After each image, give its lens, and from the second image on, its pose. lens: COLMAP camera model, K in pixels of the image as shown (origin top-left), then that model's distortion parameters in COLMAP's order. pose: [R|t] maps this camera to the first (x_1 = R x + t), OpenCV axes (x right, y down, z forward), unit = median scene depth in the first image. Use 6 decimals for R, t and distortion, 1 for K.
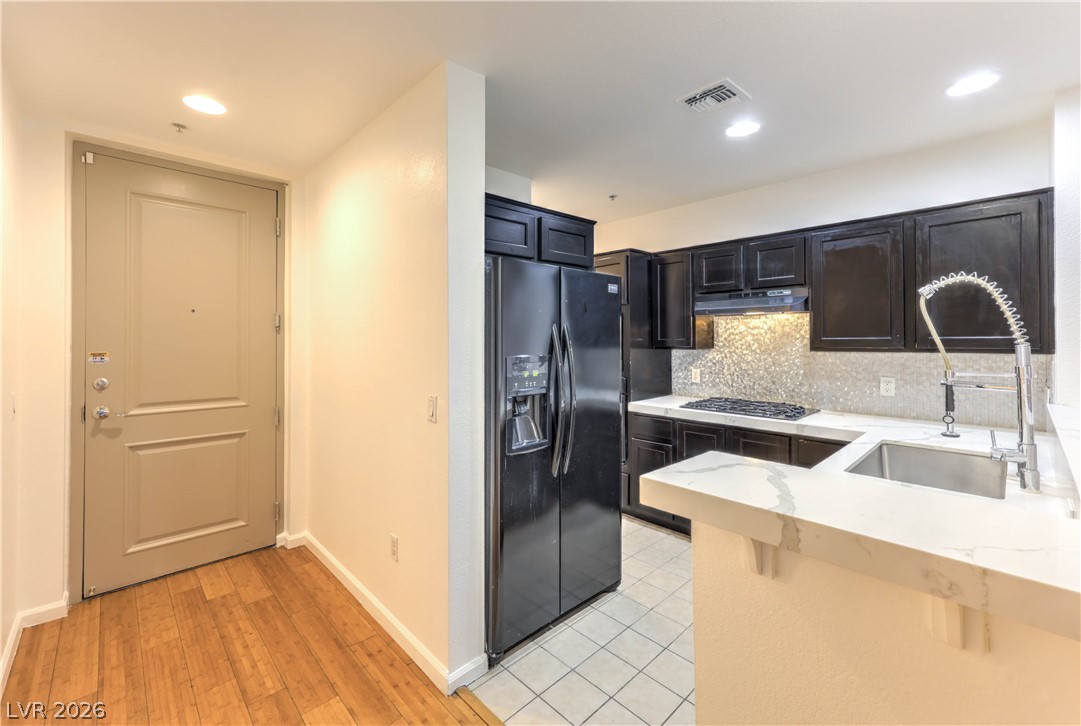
lens RADIAL K [[451.5, 0, 539.6], [0, 451.5, 336.2], [0, 0, 1]] dist [0.018652, -0.000334]
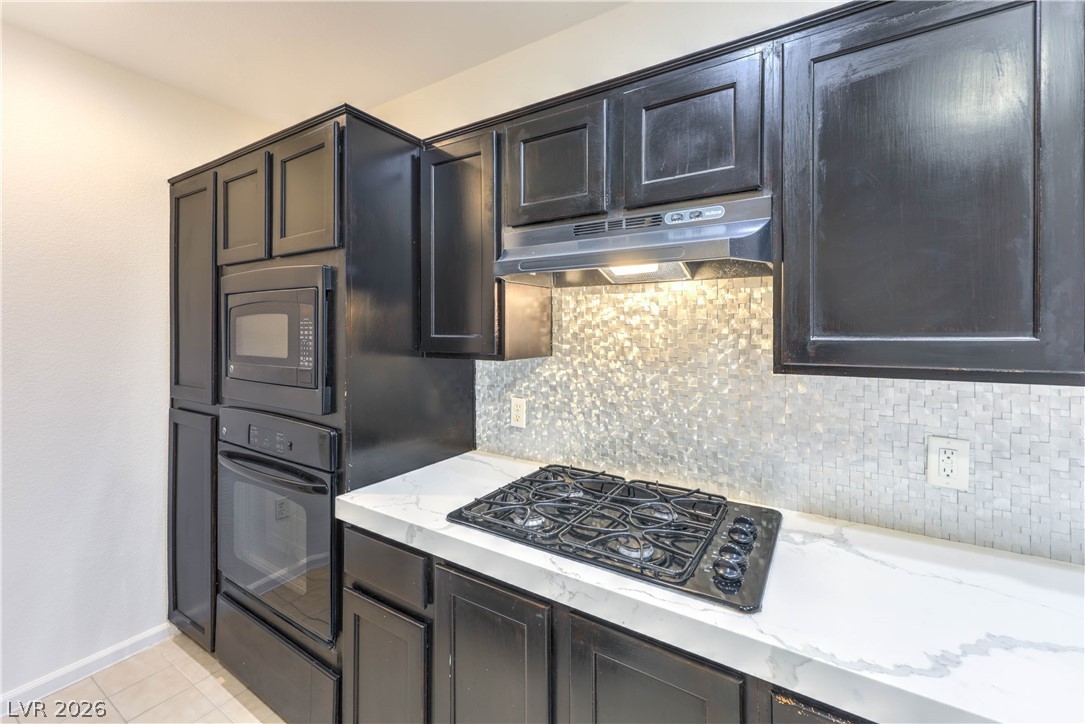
lens RADIAL K [[449.0, 0, 537.1], [0, 449.0, 330.8], [0, 0, 1]] dist [0.006937, -0.000151]
pose [[0.972189, 0.005715, 0.234126, 0.276585], [-0.006798, 0.999970, 0.003817, -0.000698], [-0.234097, -0.005302, 0.972199, 0.587391]]
